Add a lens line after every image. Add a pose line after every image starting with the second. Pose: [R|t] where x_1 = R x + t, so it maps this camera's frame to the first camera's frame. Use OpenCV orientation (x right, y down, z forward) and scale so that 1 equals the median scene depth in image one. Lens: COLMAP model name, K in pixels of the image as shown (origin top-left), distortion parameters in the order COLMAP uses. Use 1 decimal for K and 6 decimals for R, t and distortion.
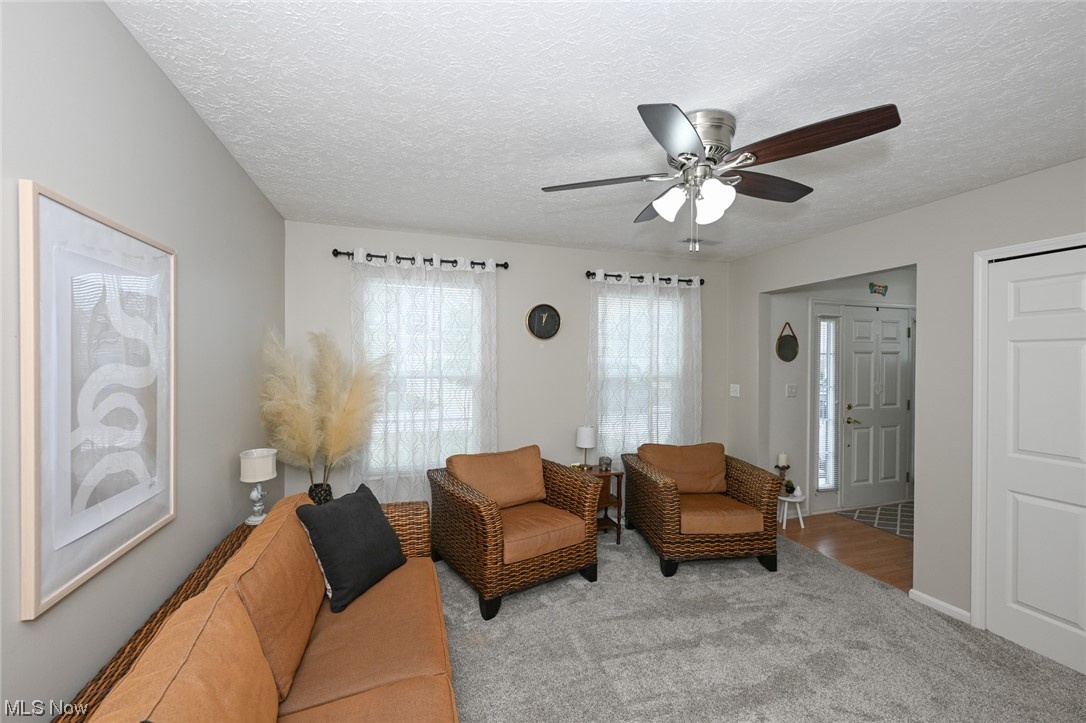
lens RADIAL K [[427.2, 0, 542.2], [0, 427.2, 376.3], [0, 0, 1]] dist [-0.000447, 0.000042]
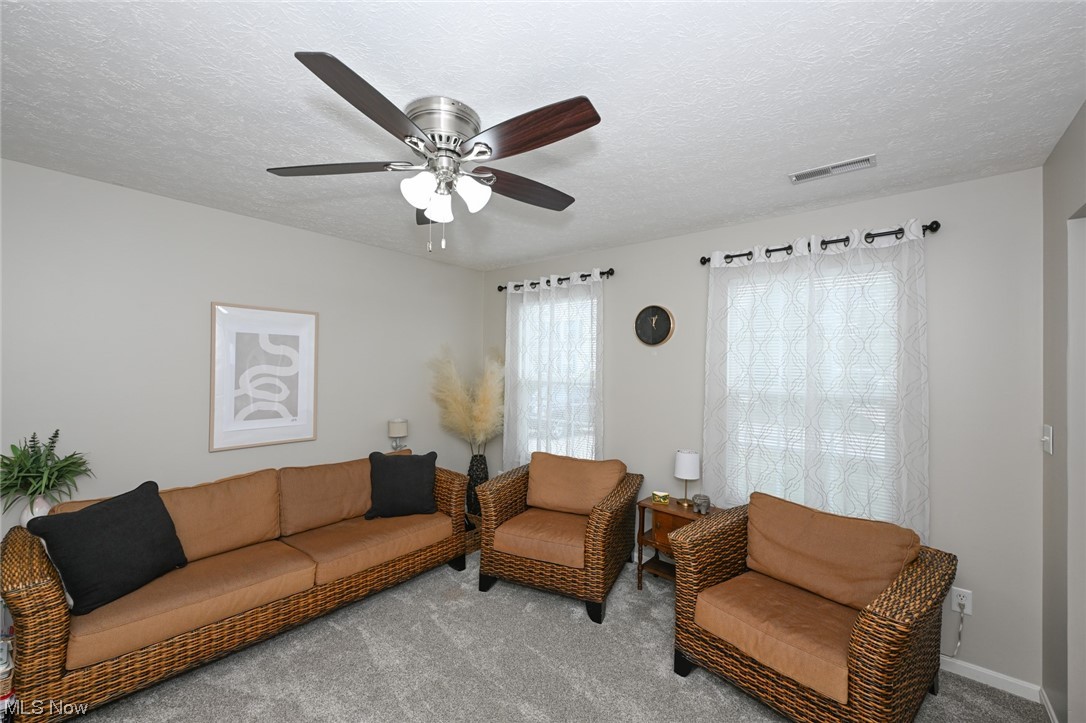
lens RADIAL K [[433.7, 0, 540.5], [0, 433.7, 361.7], [0, 0, 1]] dist [-0.003062, 0.000079]
pose [[0.516989, 0.001444, -0.855991, 0.687634], [-0.030161, 0.999408, -0.016530, -0.031249], [0.855461, 0.034363, 0.516727, 0.351735]]
